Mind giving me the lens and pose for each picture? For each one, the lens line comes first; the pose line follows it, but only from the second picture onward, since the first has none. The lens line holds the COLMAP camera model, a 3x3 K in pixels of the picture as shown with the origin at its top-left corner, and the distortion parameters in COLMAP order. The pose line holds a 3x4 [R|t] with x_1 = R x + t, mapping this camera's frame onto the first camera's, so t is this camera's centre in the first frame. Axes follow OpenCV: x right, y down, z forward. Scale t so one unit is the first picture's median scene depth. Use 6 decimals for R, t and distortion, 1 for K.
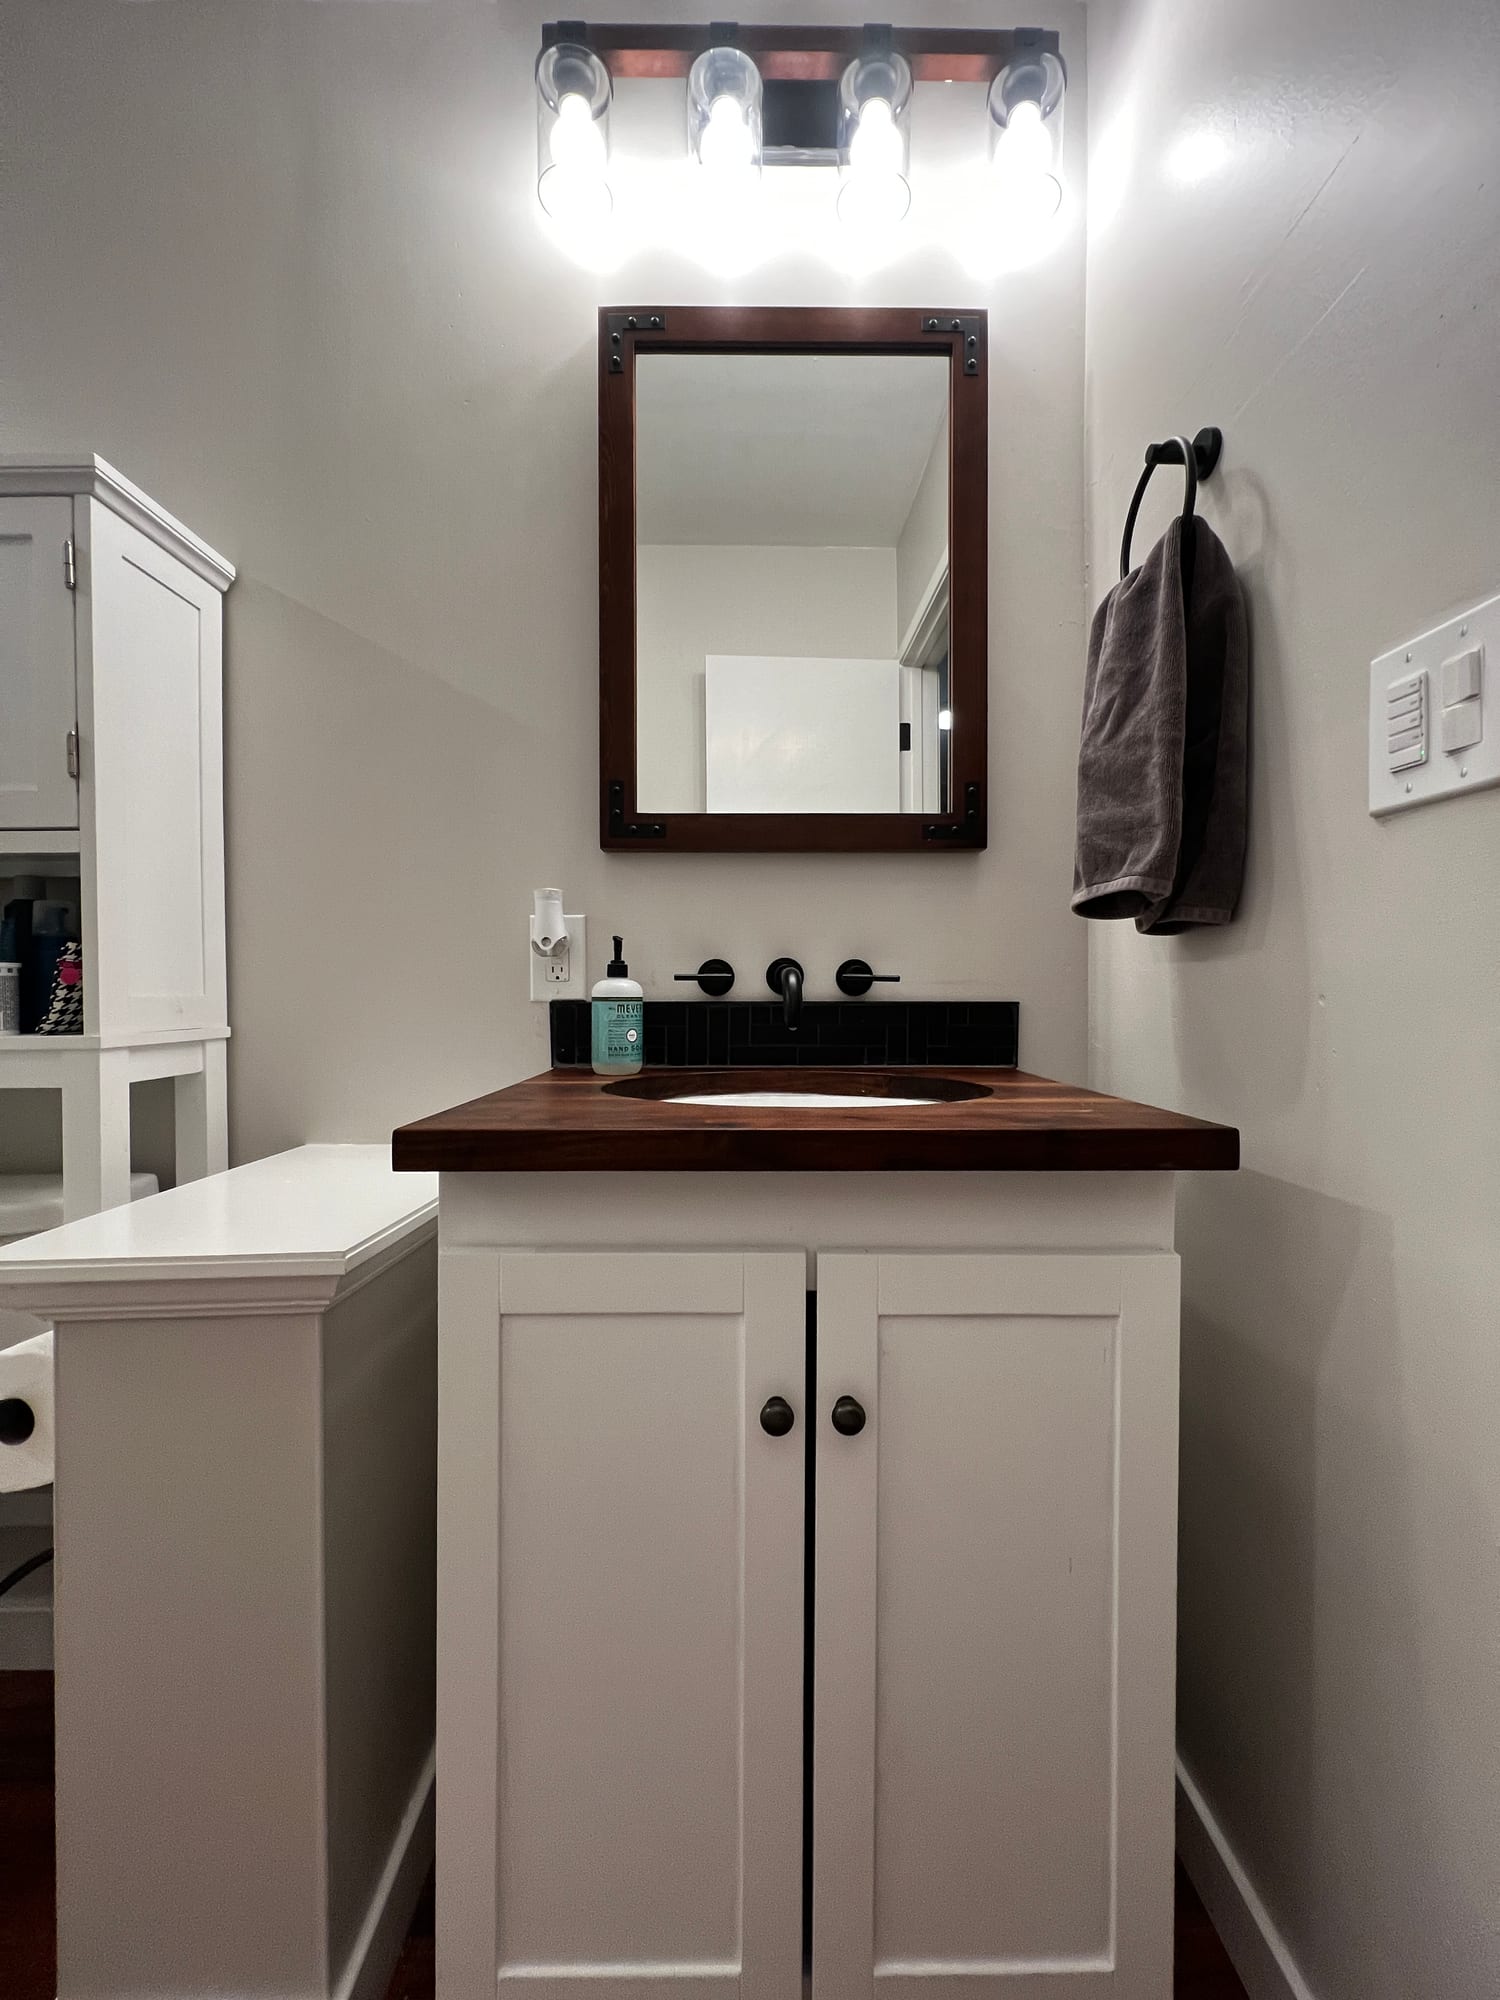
lens RADIAL K [[801.4, 0, 747.5], [0, 801.4, 996.0], [0, 0, 1]] dist [-0.004226, 0.000921]
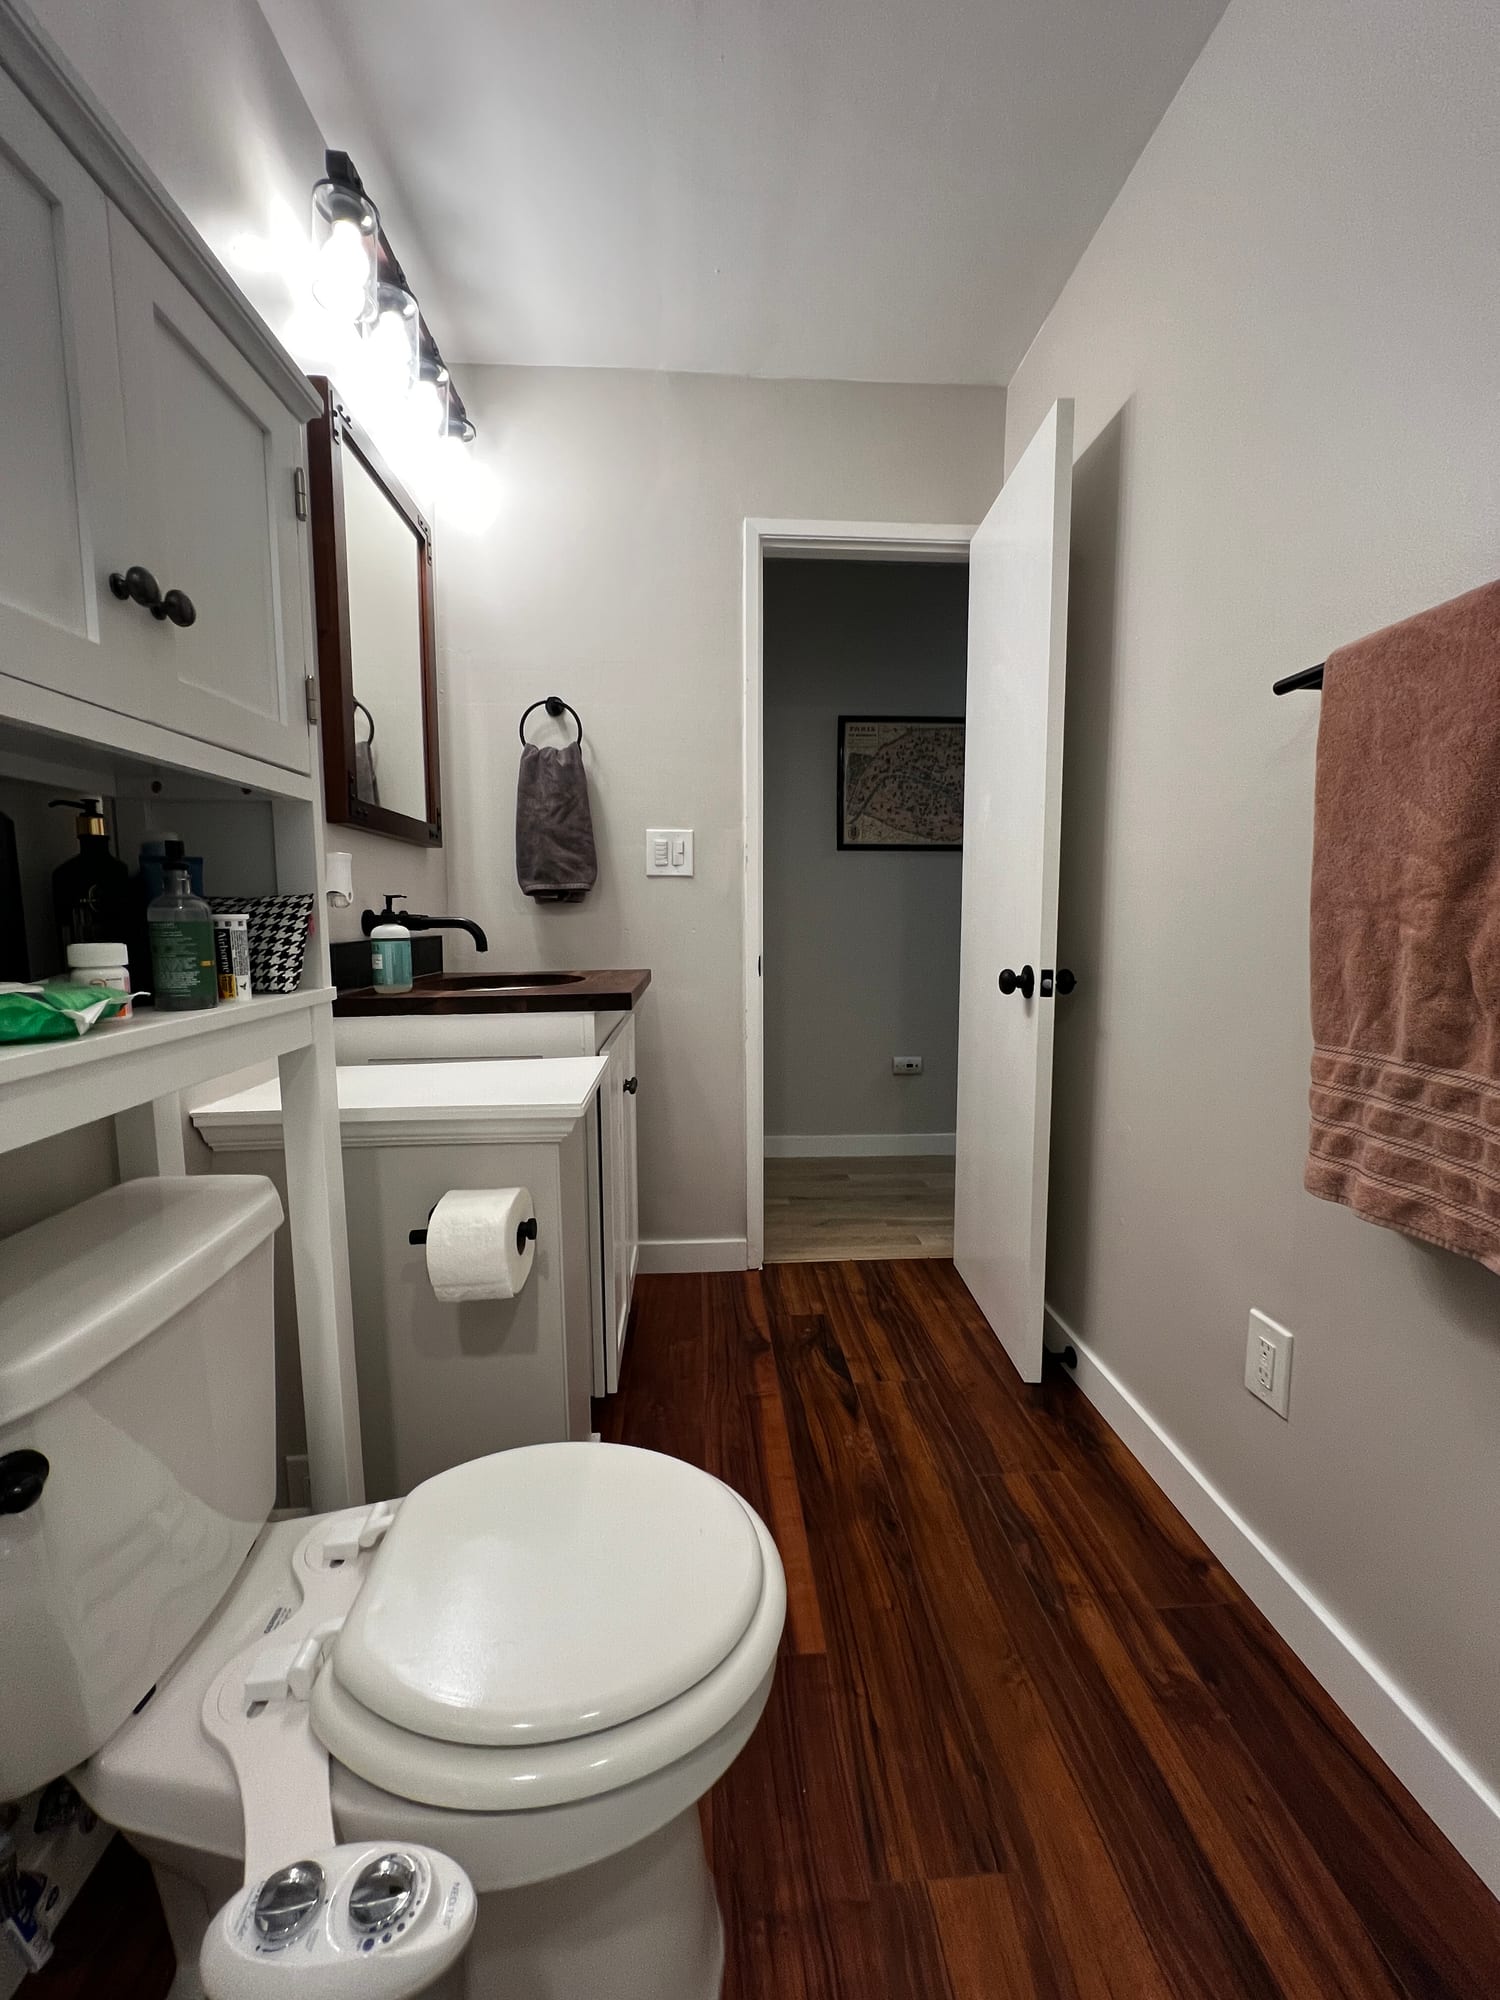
lens RADIAL K [[801.4, 0, 756.8], [0, 801.4, 998.7], [0, 0, 1]] dist [-0.004226, 0.000921]
pose [[-0.060962, -0.101870, 0.992928, -1.615562], [0.011474, 0.994641, 0.102750, -0.030016], [-0.998074, 0.017657, -0.059466, 0.450969]]
